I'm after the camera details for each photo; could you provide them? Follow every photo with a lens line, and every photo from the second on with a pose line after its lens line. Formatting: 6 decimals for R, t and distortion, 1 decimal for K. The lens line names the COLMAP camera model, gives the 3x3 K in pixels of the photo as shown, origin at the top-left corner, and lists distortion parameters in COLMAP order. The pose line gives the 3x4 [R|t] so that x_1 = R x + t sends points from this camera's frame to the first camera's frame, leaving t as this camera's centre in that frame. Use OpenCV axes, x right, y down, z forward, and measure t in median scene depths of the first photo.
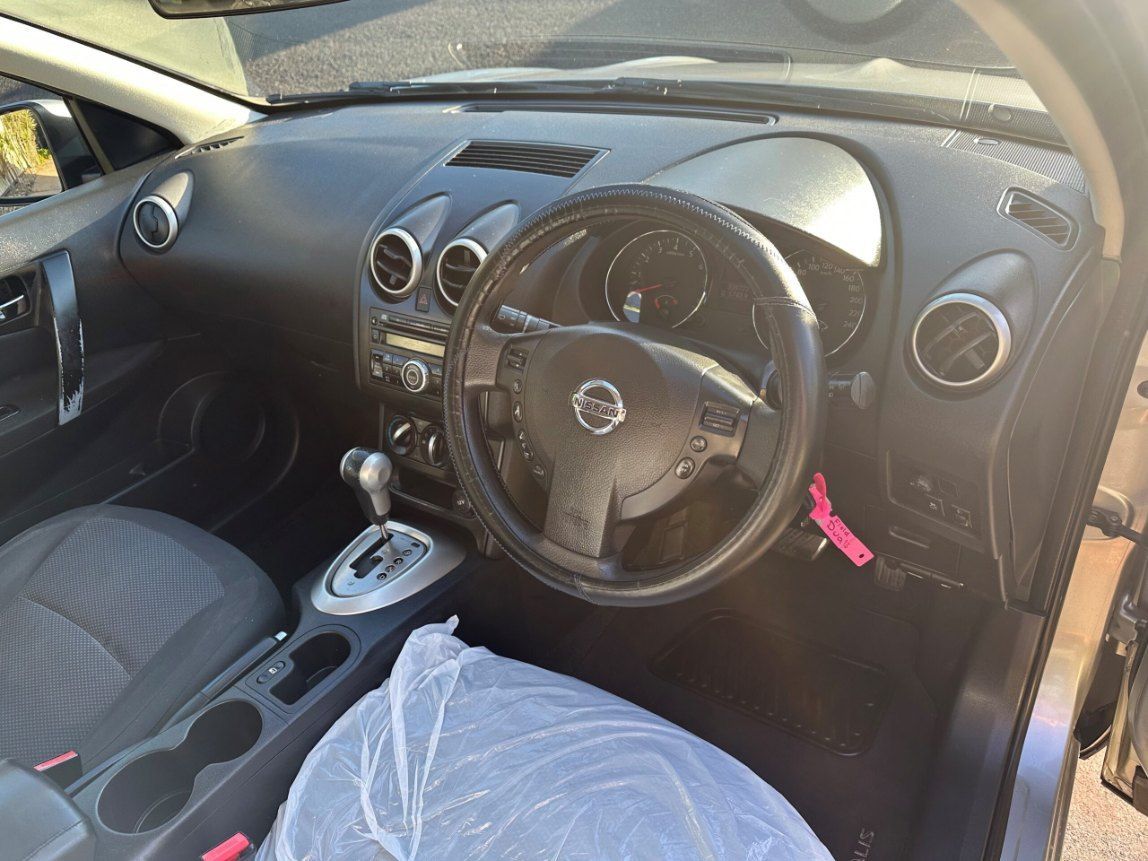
lens RADIAL K [[808.9, 0, 574.0], [0, 808.9, 430.5], [0, 0, 1]] dist [0.000000, -0.002983]
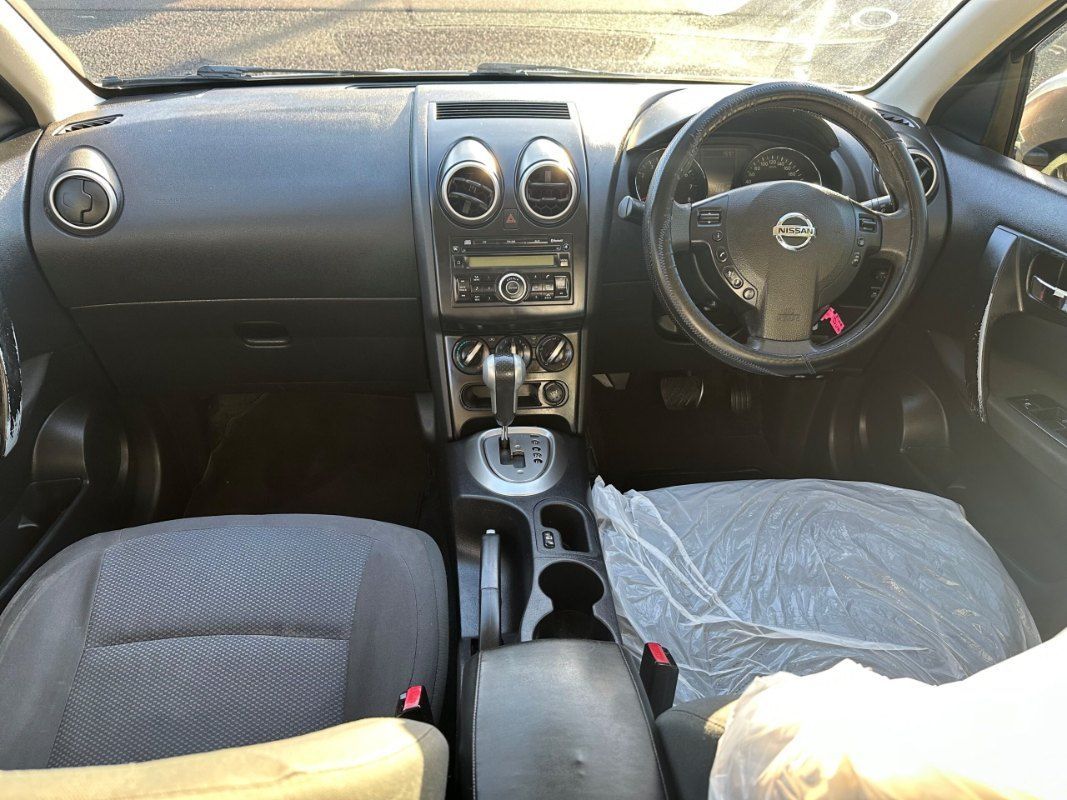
lens RADIAL K [[751.8, 0, 533.5], [0, 751.8, 400.0], [0, 0, 1]] dist [0.000000, -0.002983]
pose [[0.792109, -0.213532, 0.571811, -0.927164], [0.262281, 0.964987, -0.002971, 0.114159], [-0.551156, 0.152329, 0.820380, 0.147571]]
